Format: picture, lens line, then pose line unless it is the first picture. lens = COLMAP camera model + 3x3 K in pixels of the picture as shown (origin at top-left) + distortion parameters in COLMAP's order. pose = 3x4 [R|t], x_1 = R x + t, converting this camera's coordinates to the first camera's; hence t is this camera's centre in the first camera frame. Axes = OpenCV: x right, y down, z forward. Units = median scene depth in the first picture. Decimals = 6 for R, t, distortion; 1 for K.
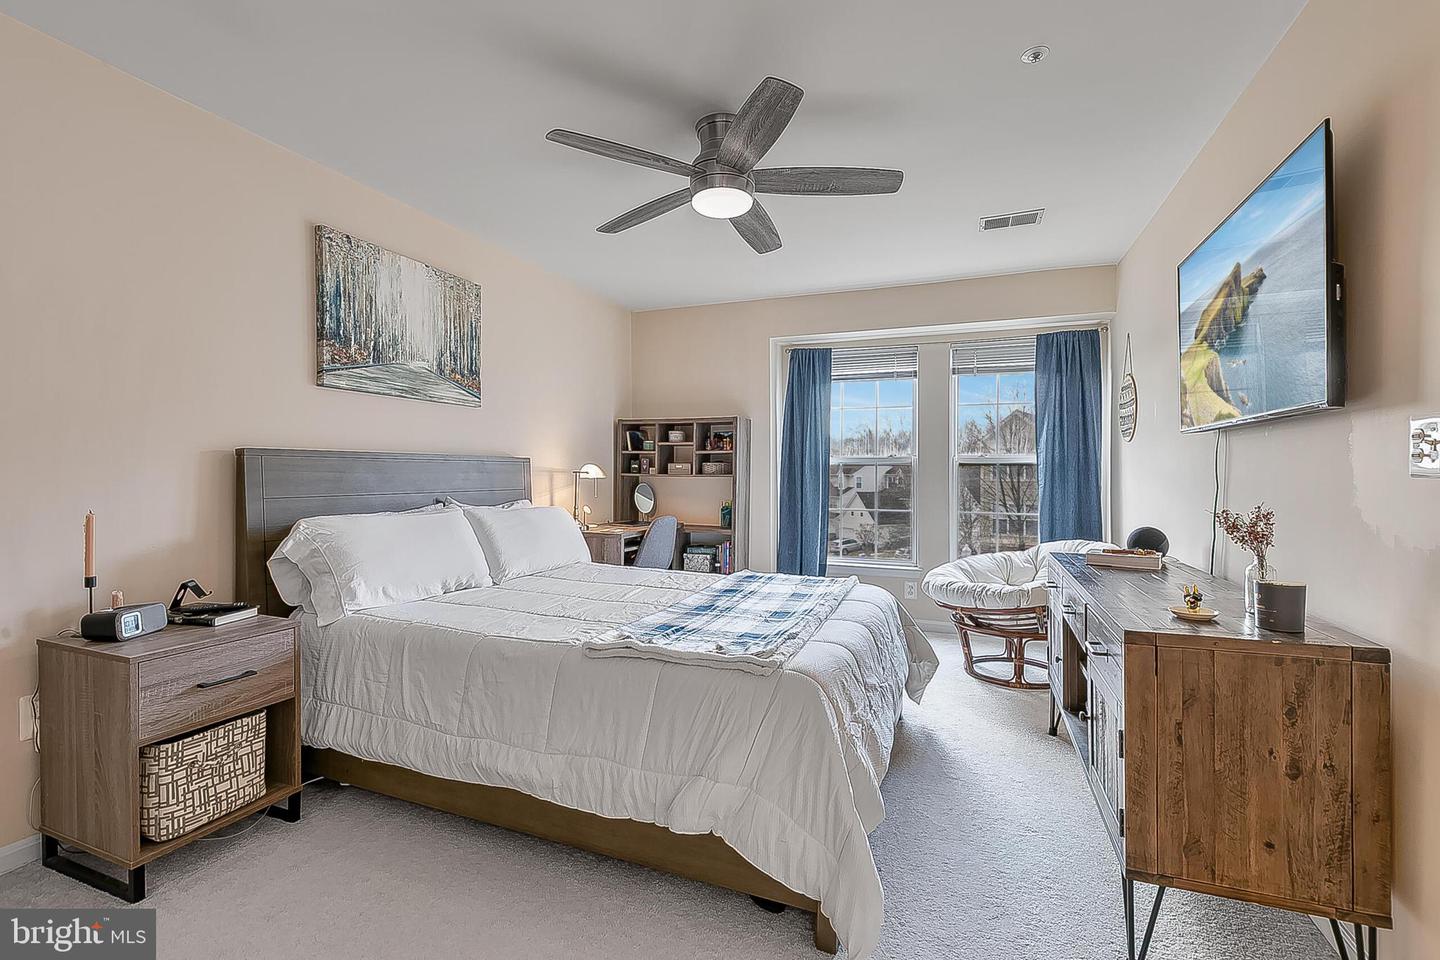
lens RADIAL K [[643.8, 0, 720.4], [0, 643.8, 473.4], [0, 0, 1]] dist [0.000059, -0.000485]
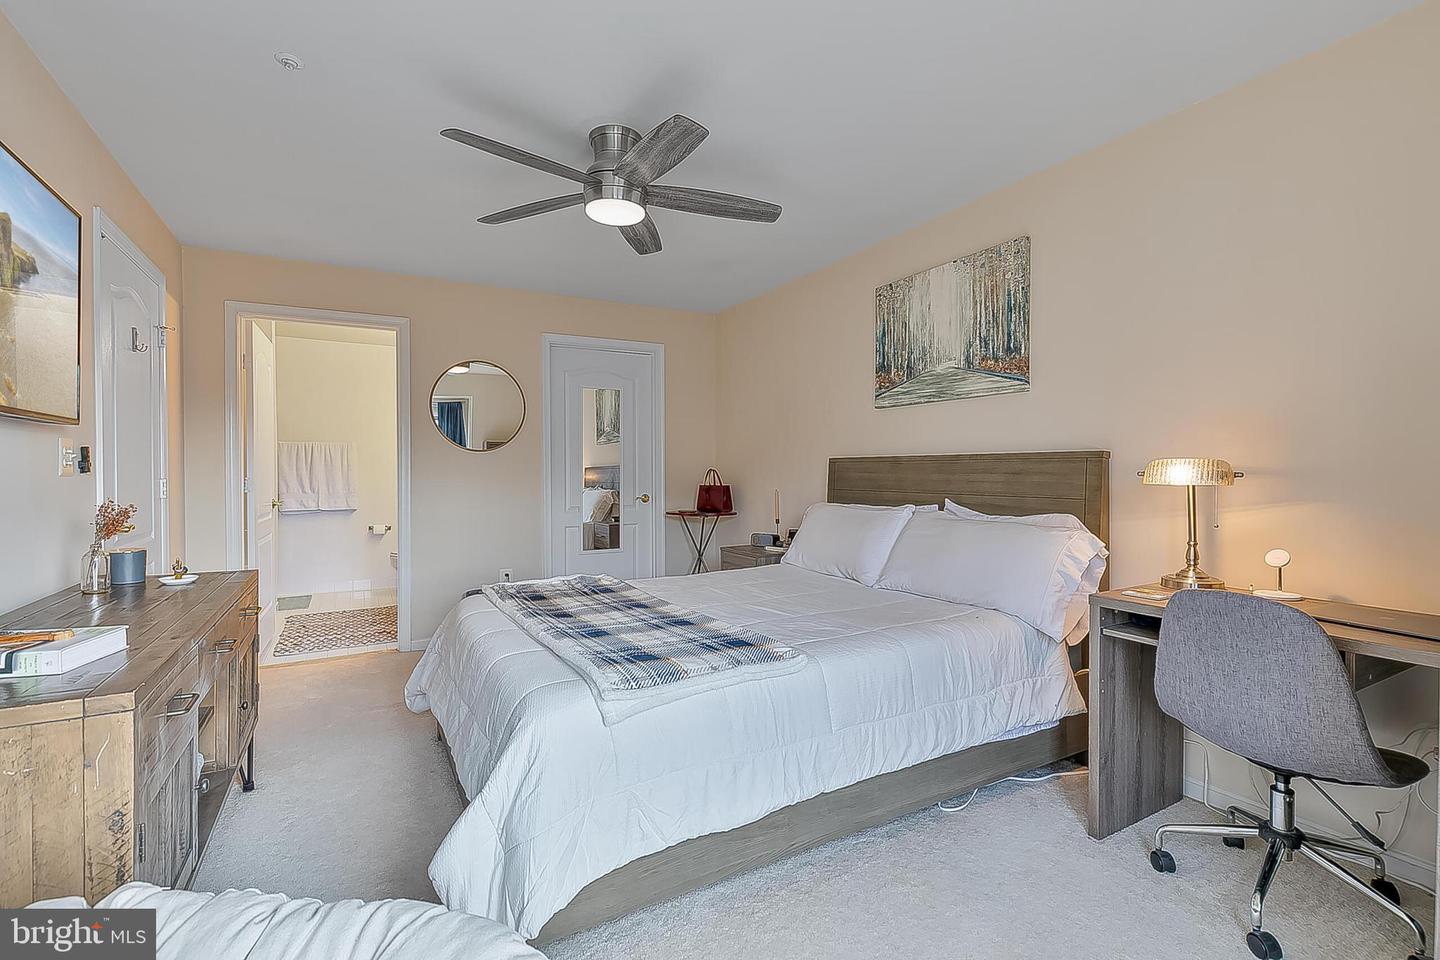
lens RADIAL K [[643.8, 0, 727.9], [0, 643.8, 482.0], [0, 0, 1]] dist [0.000059, -0.000485]
pose [[-0.624164, 0.007565, -0.781257, 0.544626], [-0.004436, 0.999903, 0.013226, 0.000768], [0.781281, 0.011721, -0.624070, 1.398774]]
